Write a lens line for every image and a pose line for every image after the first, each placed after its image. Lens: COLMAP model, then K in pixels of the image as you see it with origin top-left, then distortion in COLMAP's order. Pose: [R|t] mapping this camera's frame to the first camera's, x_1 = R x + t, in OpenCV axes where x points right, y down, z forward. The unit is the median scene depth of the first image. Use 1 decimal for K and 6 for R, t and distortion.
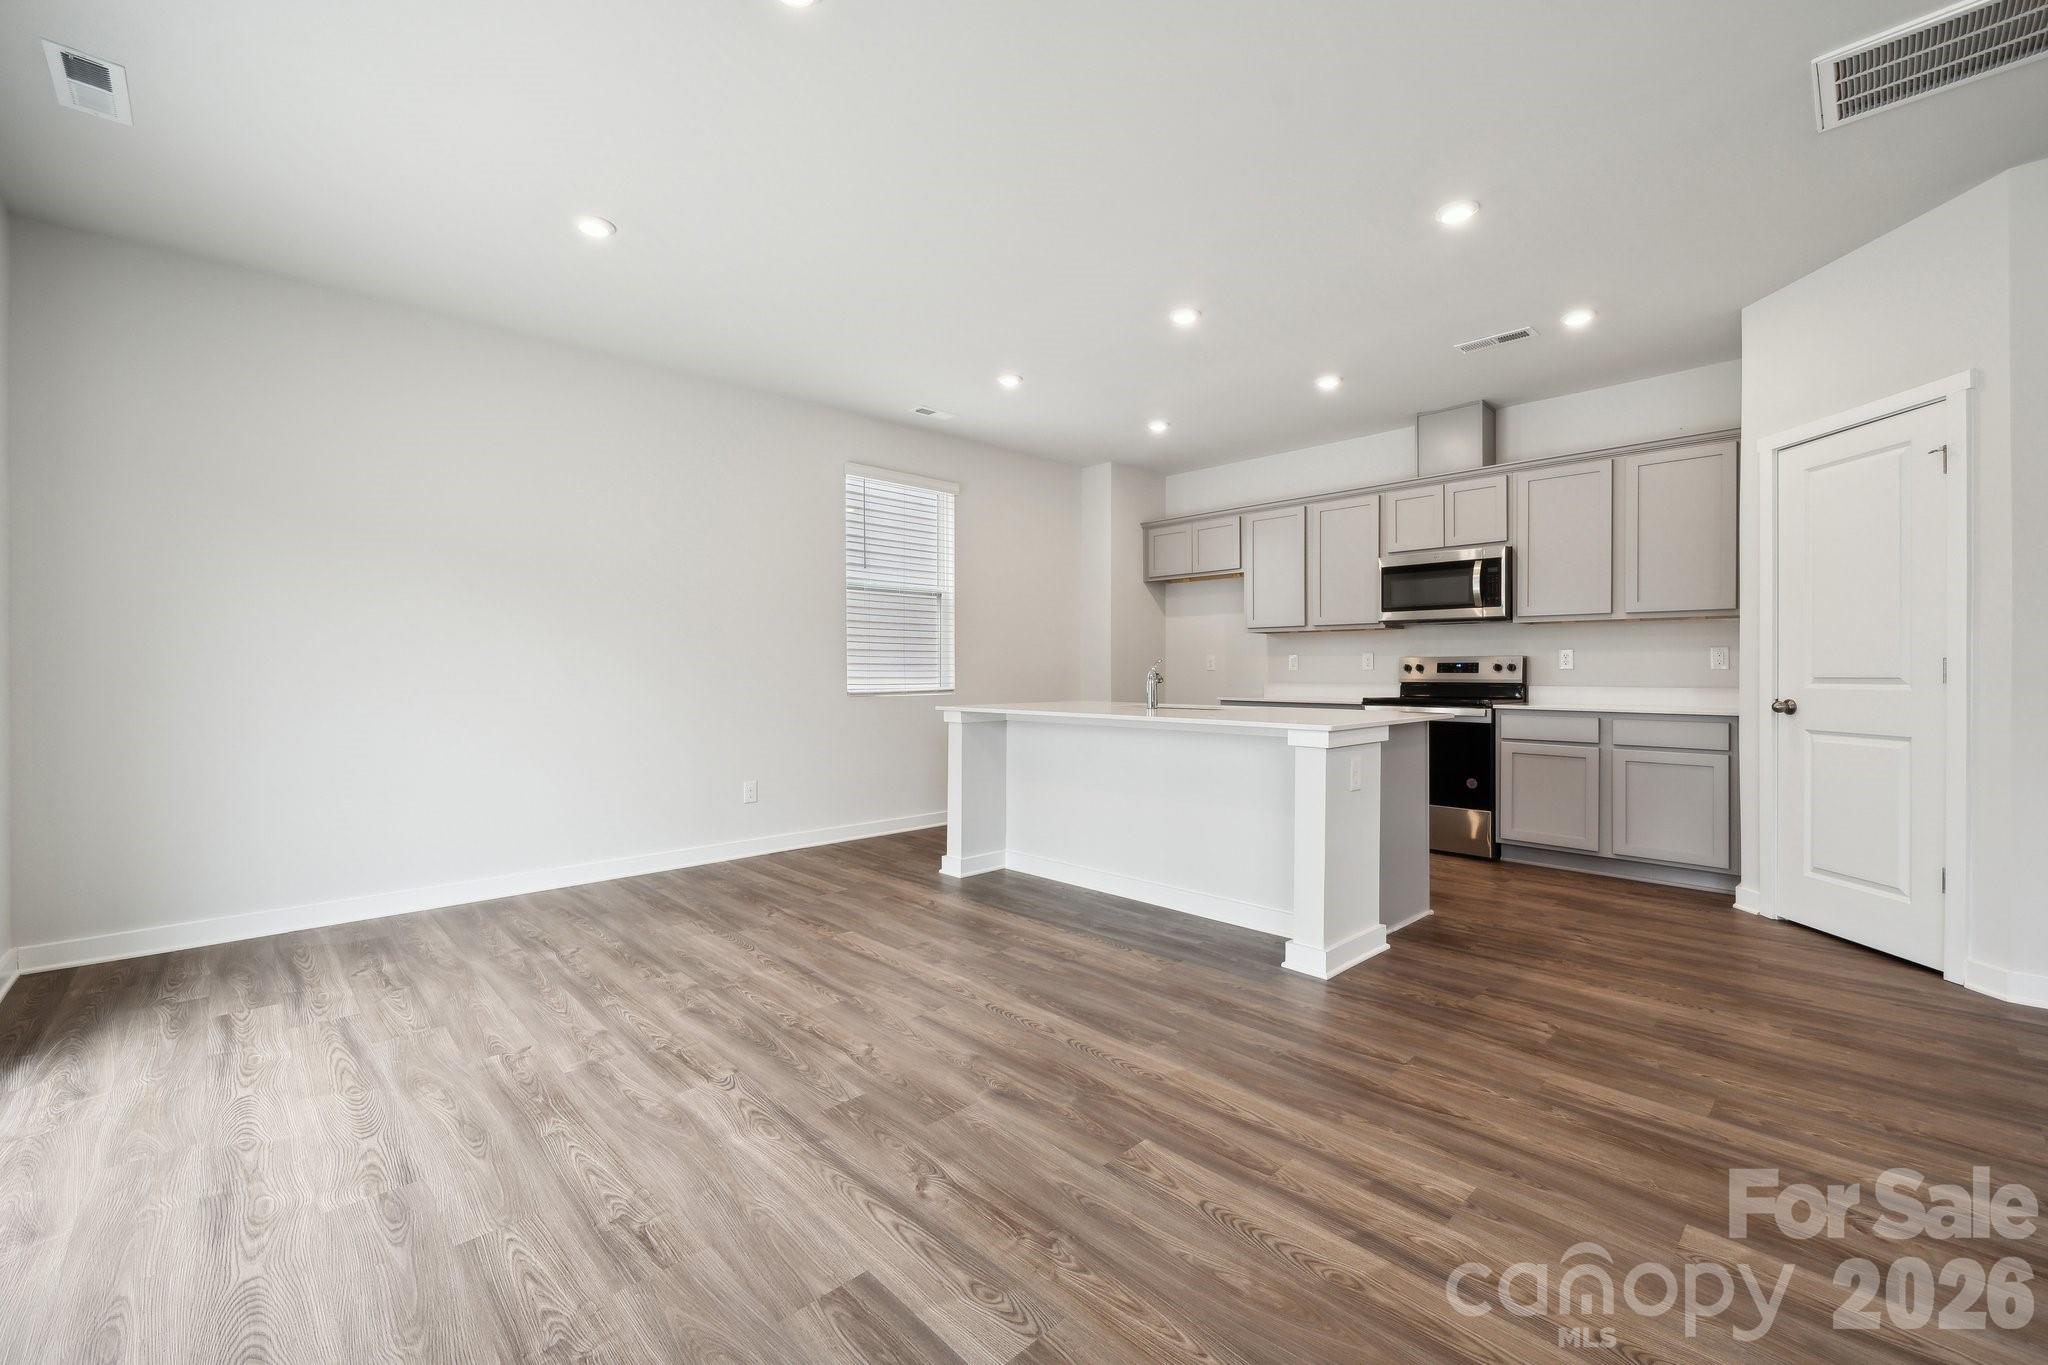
lens RADIAL K [[828.4, 0, 1029.1], [0, 828.4, 670.9], [0, 0, 1]] dist [-0.000733, -0.000027]
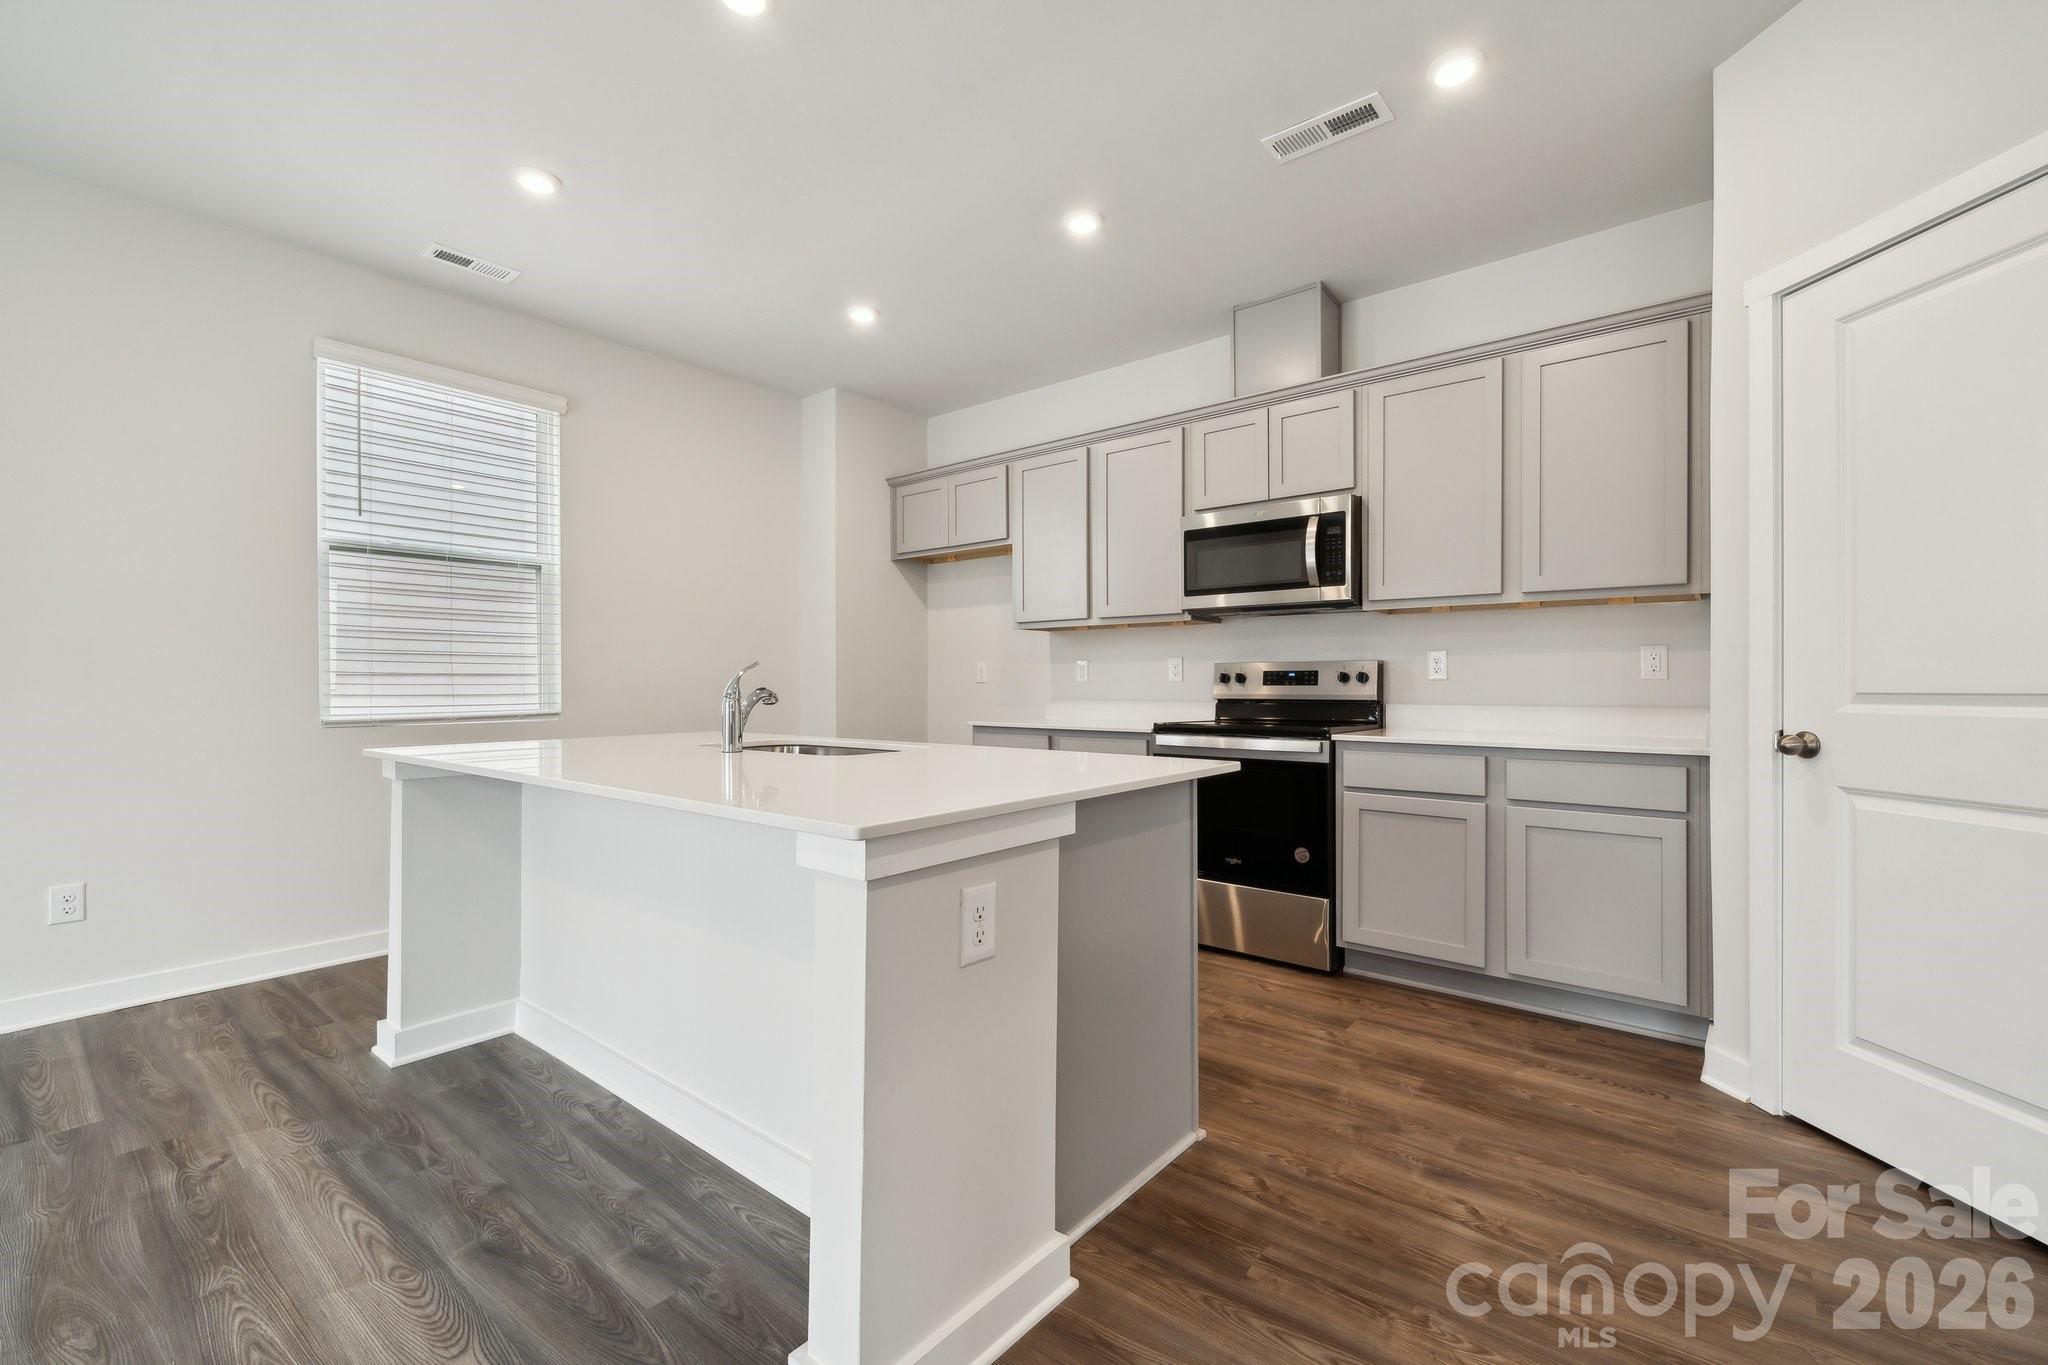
lens RADIAL K [[853.9, 0, 1024.0], [0, 853.9, 682.5], [0, 0, 1]] dist [0.000591, 0.000086]
pose [[0.992358, -0.002119, 0.123373, 0.284793], [0.002196, 0.999997, -0.000485, -0.000114], [-0.123372, 0.000752, 0.992360, 0.436886]]
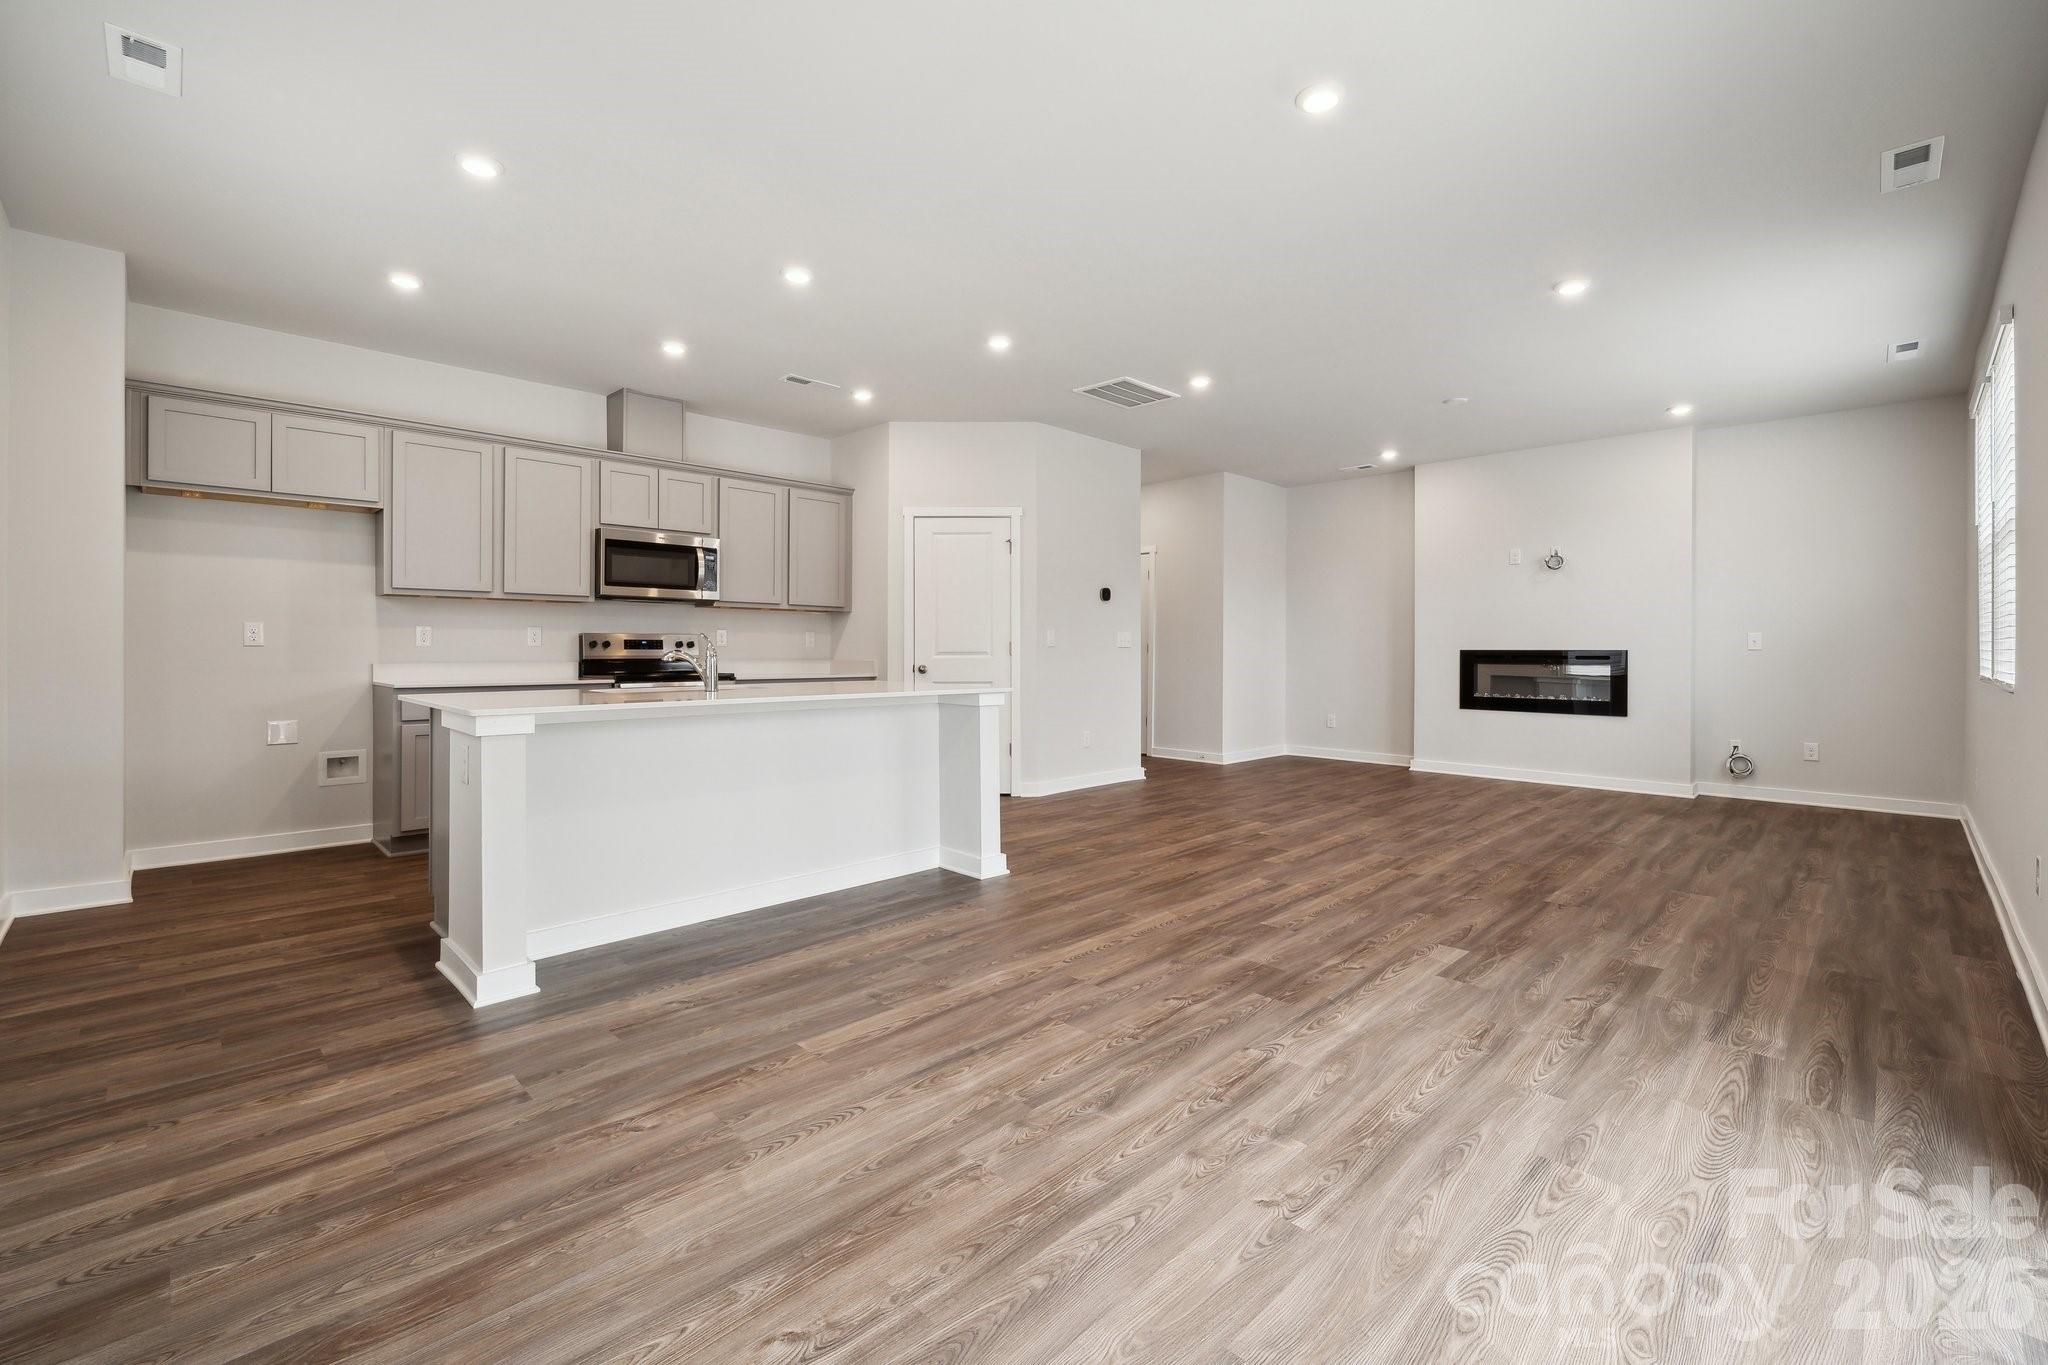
lens RADIAL K [[873.4, 0, 1025.4], [0, 873.4, 648.4], [0, 0, 1]] dist [-0.000465, -0.000146]
pose [[-0.011823, 0.001138, 0.999929, -0.793272], [-0.001640, 0.999998, -0.001157, 0.002265], [-0.999929, -0.001653, -0.011821, 0.724325]]
